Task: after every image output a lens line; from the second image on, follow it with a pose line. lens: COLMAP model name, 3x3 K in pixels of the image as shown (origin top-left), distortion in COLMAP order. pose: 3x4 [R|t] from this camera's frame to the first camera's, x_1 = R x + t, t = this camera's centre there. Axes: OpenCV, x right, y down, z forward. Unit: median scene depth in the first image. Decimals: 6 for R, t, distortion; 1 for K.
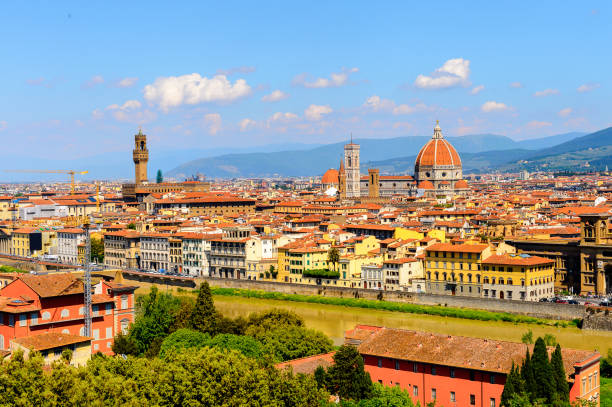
lens RADIAL K [[905.7, 0, 320.2], [0, 905.7, 211.2], [0, 0, 1]] dist [0.014864, 0.000000]
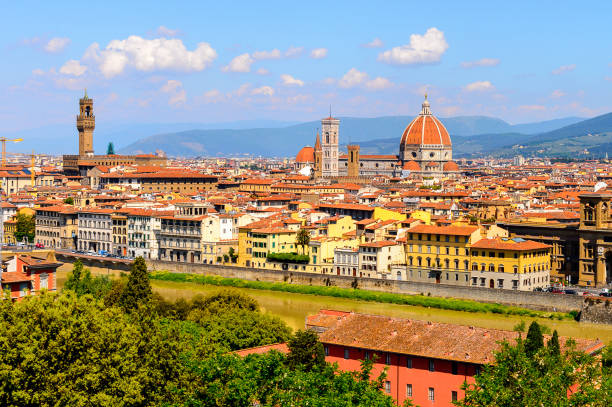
lens RADIAL K [[988.6, 0, 393.8], [0, 988.6, 198.3], [0, 0, 1]] dist [-0.002222, 0.000000]
pose [[0.995171, 0.020969, 0.095890, 0.009515], [-0.020639, 0.999777, -0.004440, 0.013552], [-0.095962, 0.002439, 0.995382, 0.042930]]
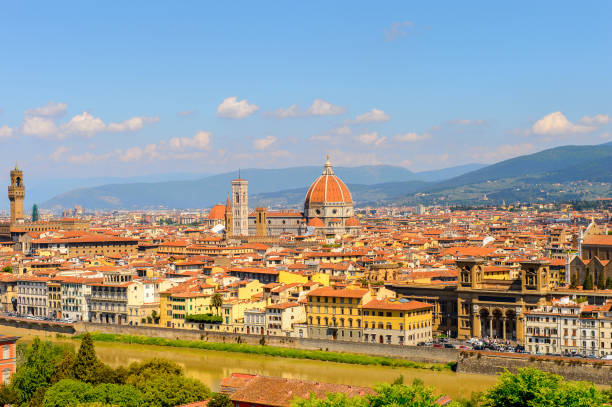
lens RADIAL K [[988.6, 0, 302.2], [0, 988.6, 213.6], [0, 0, 1]] dist [-0.002222, 0.000000]
pose [[0.995745, 0.003425, 0.092086, 0.007917], [-0.000912, 0.999626, -0.027315, -0.016234], [-0.092145, 0.027114, 0.995376, -0.089518]]
